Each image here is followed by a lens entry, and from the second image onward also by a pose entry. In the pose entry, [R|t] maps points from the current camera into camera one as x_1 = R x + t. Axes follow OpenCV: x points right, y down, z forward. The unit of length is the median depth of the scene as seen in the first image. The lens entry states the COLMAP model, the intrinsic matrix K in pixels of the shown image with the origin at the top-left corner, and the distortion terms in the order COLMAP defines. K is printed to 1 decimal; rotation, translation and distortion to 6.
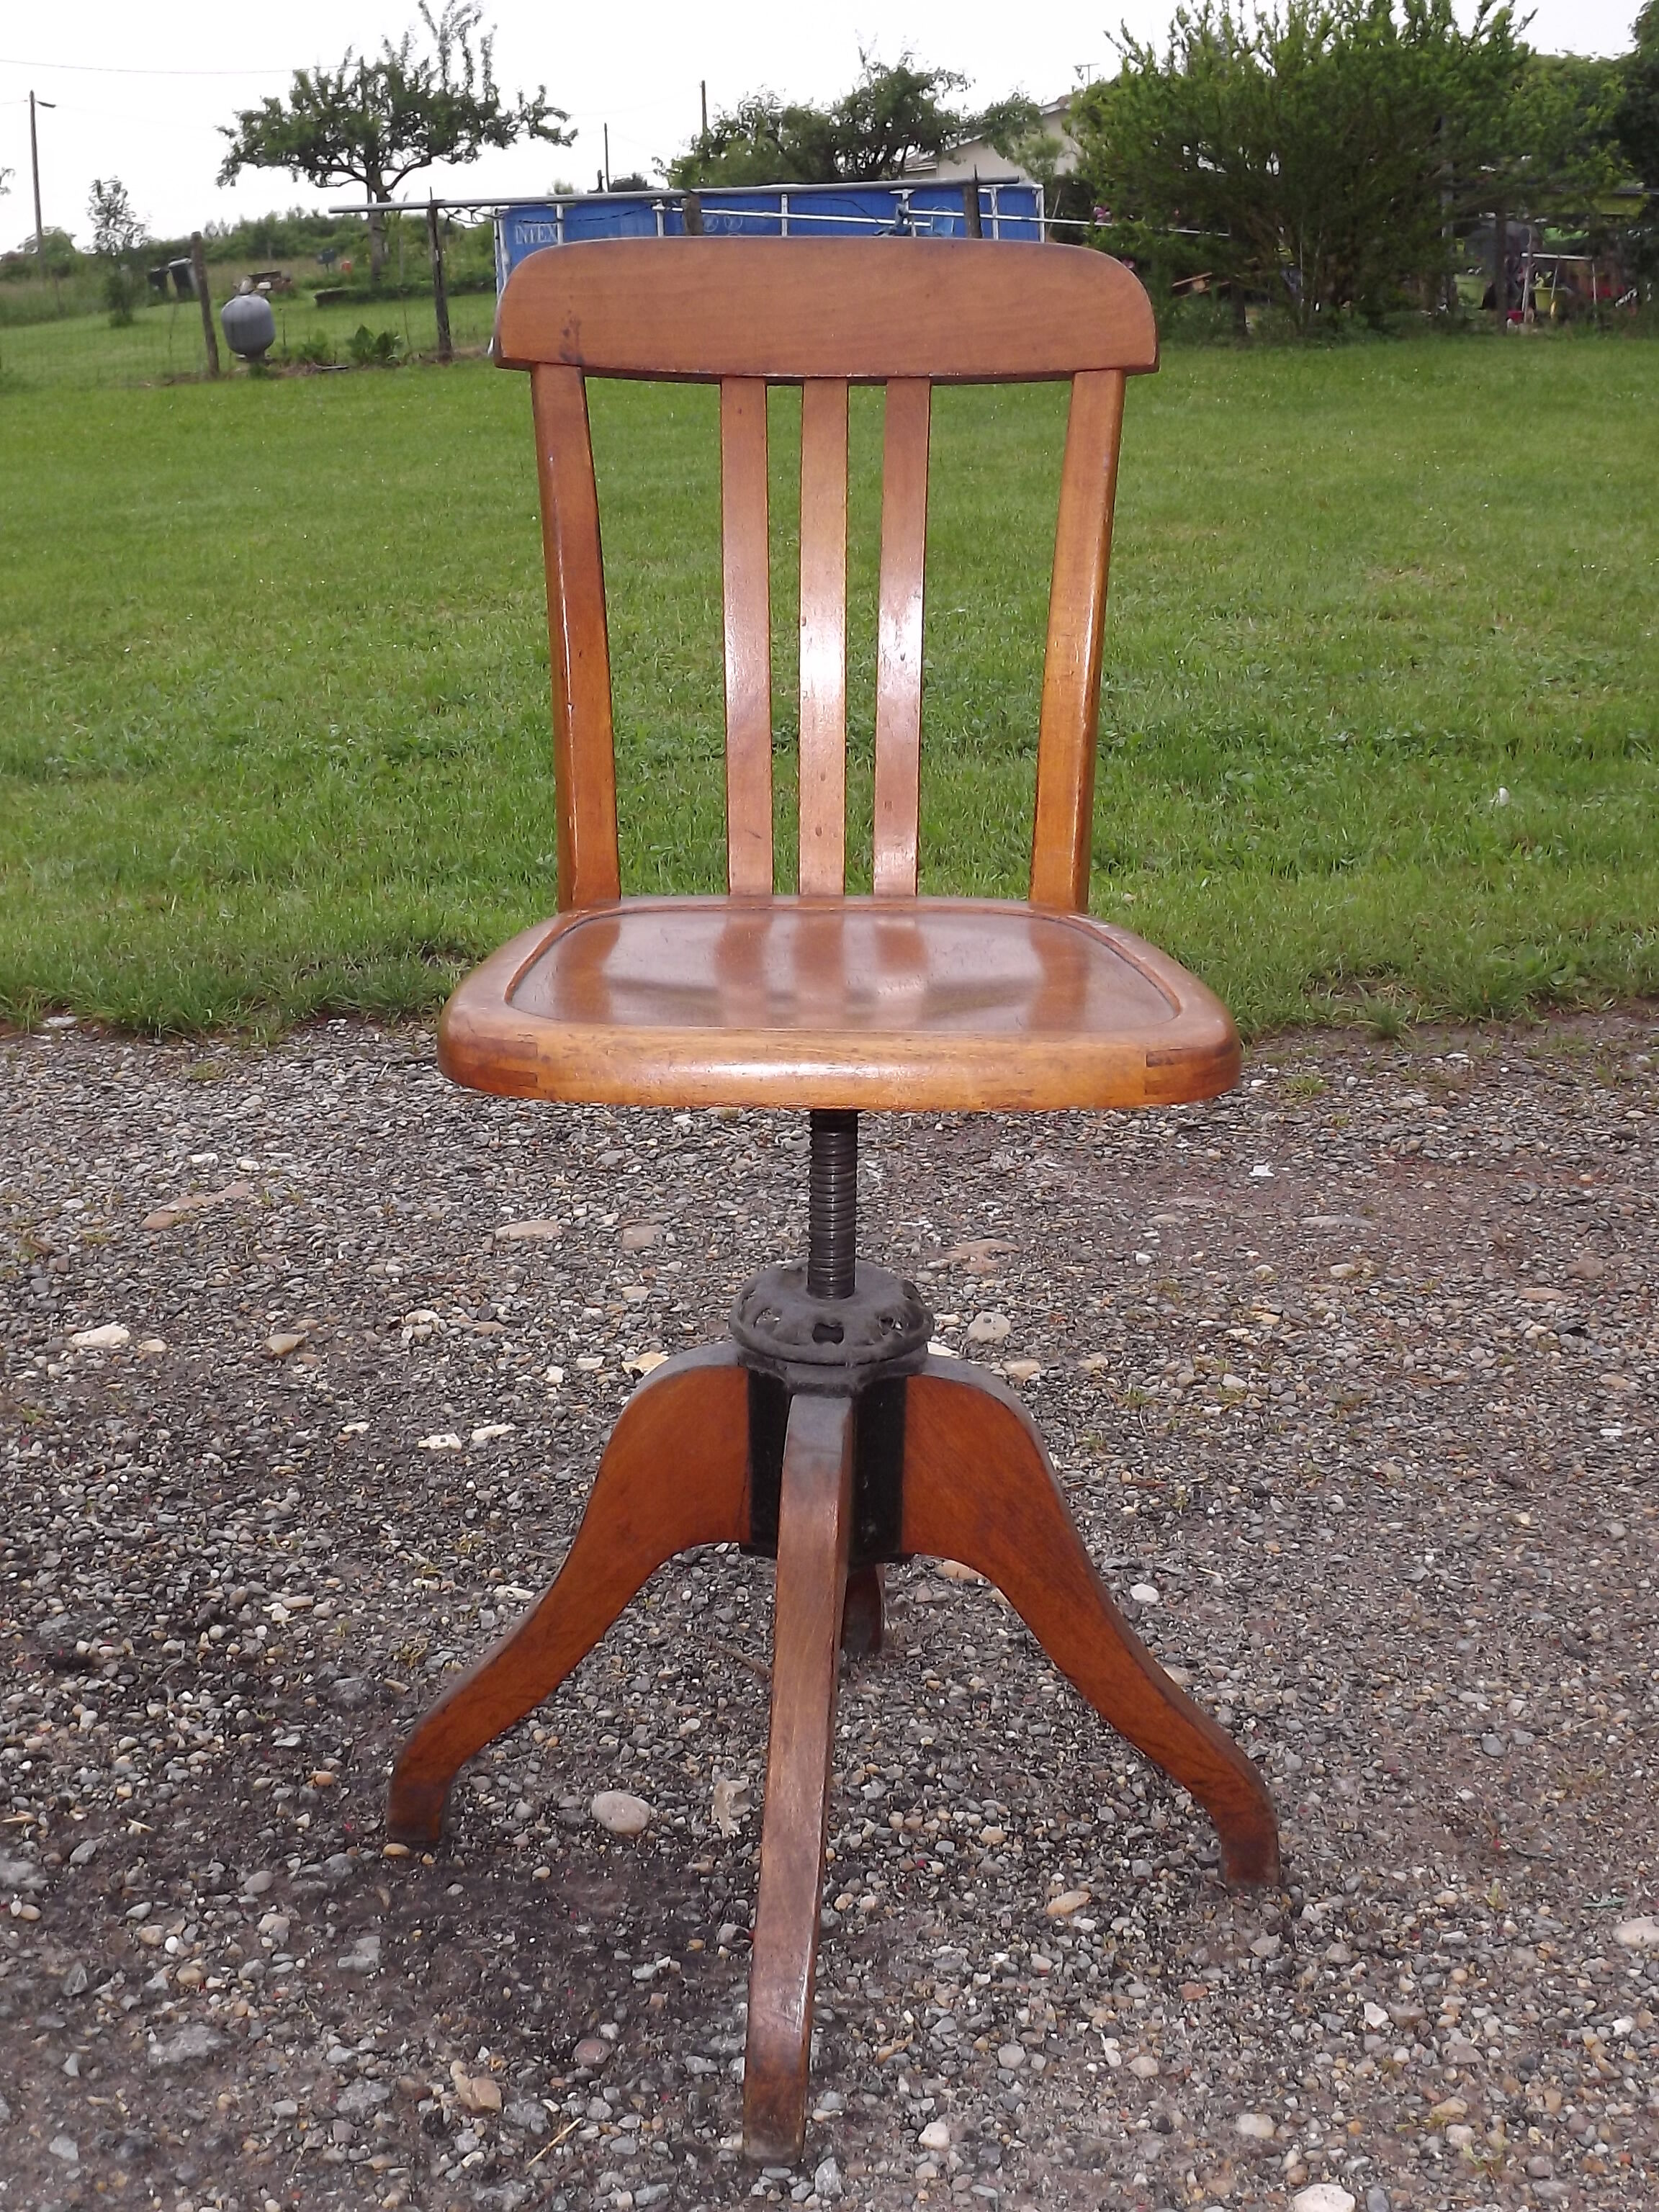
lens RADIAL K [[2356.7, 0, 829.5], [0, 2356.7, 1106.0], [0, 0, 1]] dist [-0.303277, 0.170251]
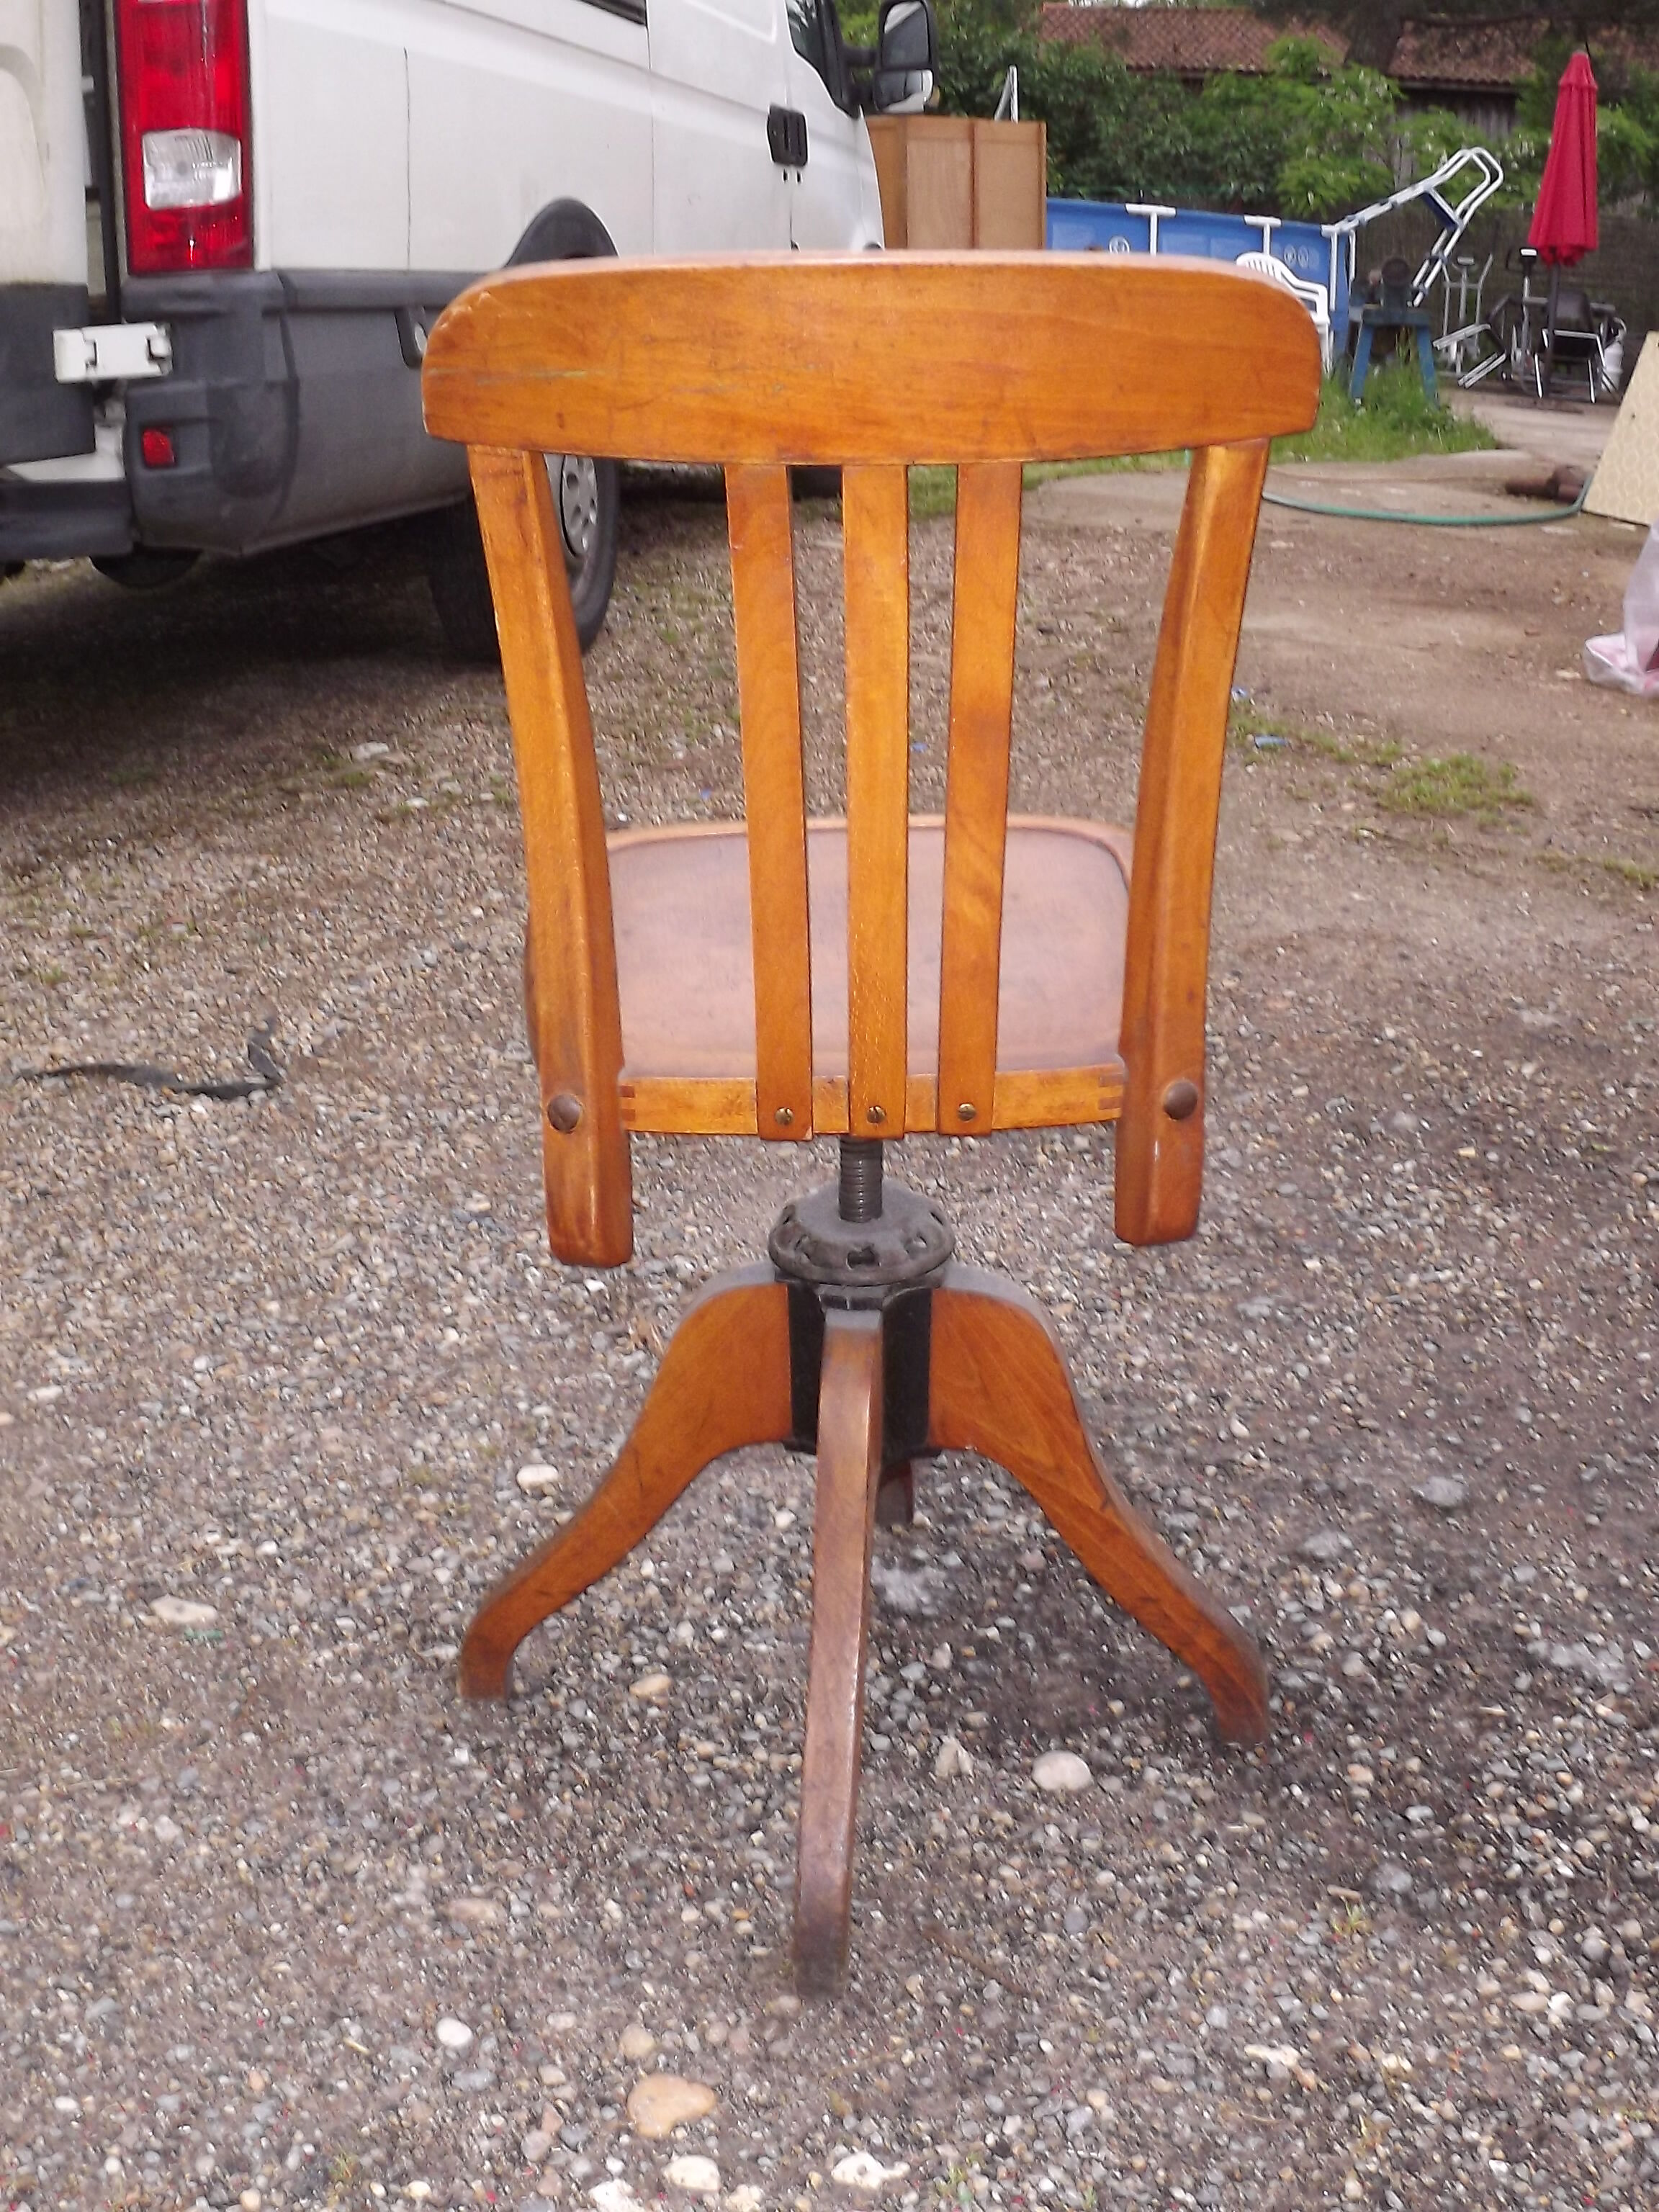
lens RADIAL K [[2450.4, 0, 829.5], [0, 2450.4, 1106.0], [0, 0, 1]] dist [-0.289525, 0.167285]
pose [[-0.999993, -0.001909, 0.003302, 0.010434], [0.000702, 0.758933, 0.651168, -0.629694], [-0.003749, 0.651165, -0.758927, 1.634837]]
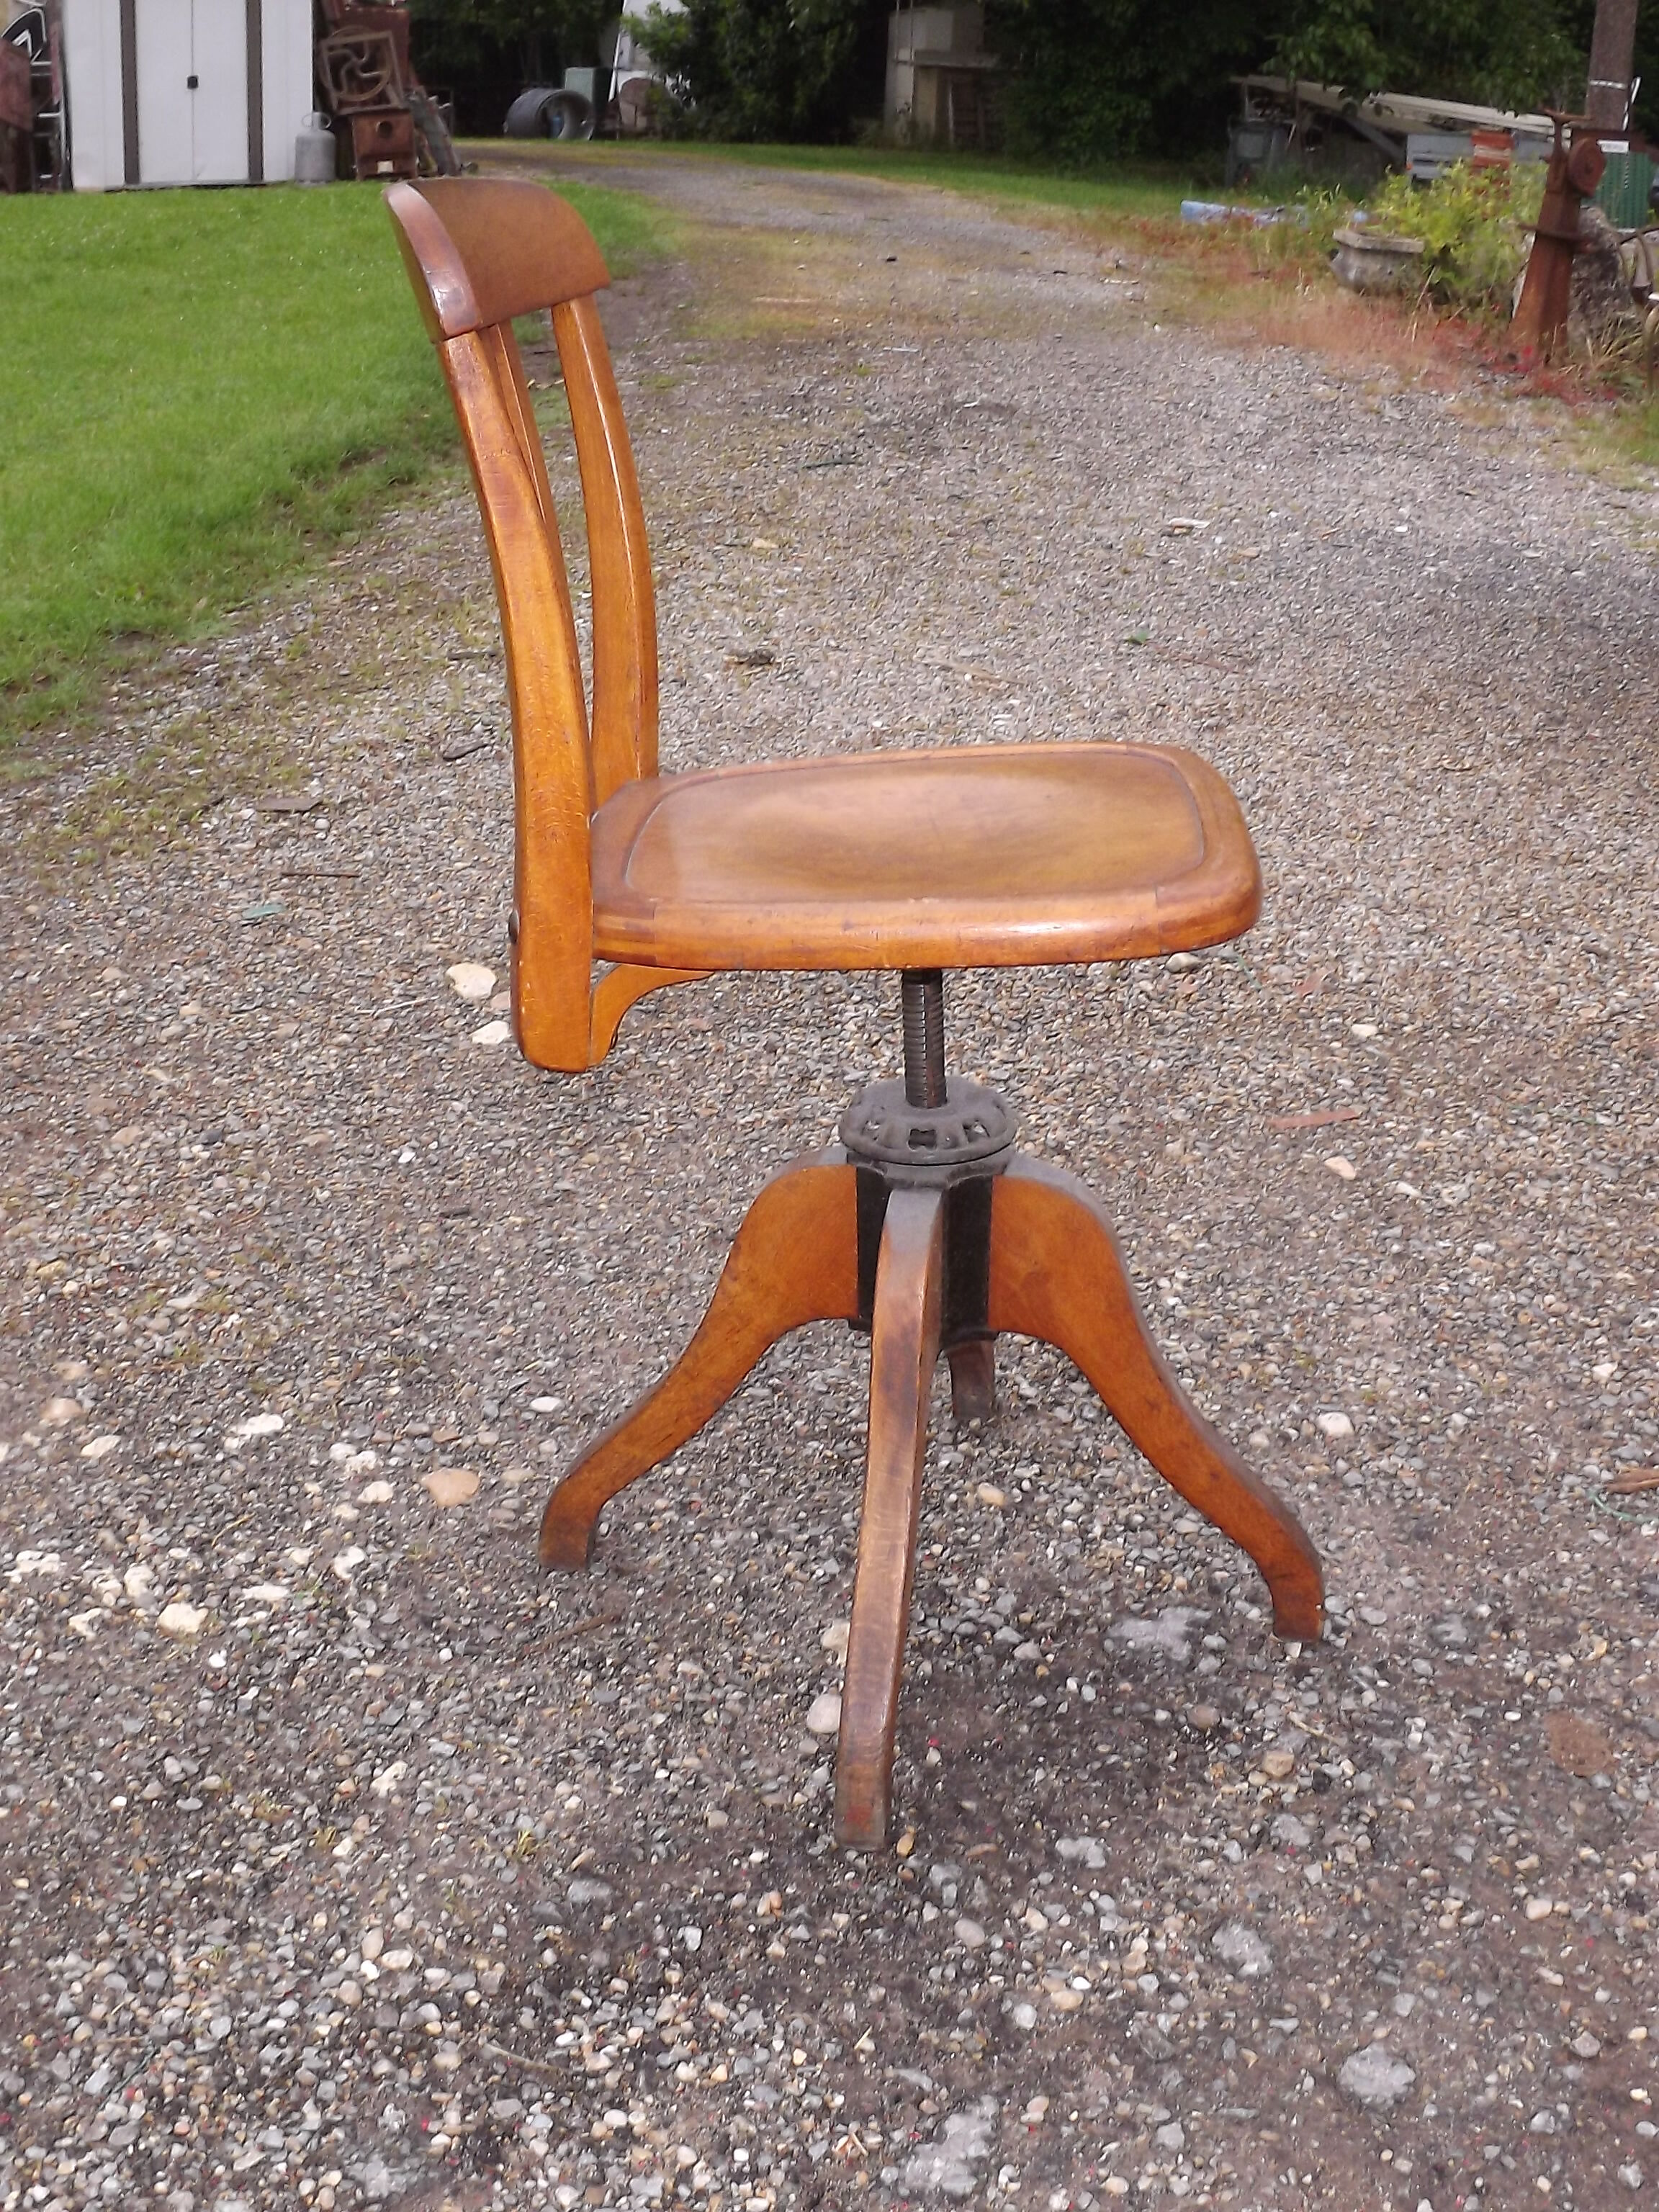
lens RADIAL K [[2356.7, 0, 829.5], [0, 2356.7, 1106.0], [0, 0, 1]] dist [-0.303277, 0.170251]
pose [[0.089827, -0.394975, 0.914290, -0.940414], [0.314471, 0.882287, 0.350254, -0.299909], [-0.945008, 0.256055, 0.203461, 0.722024]]
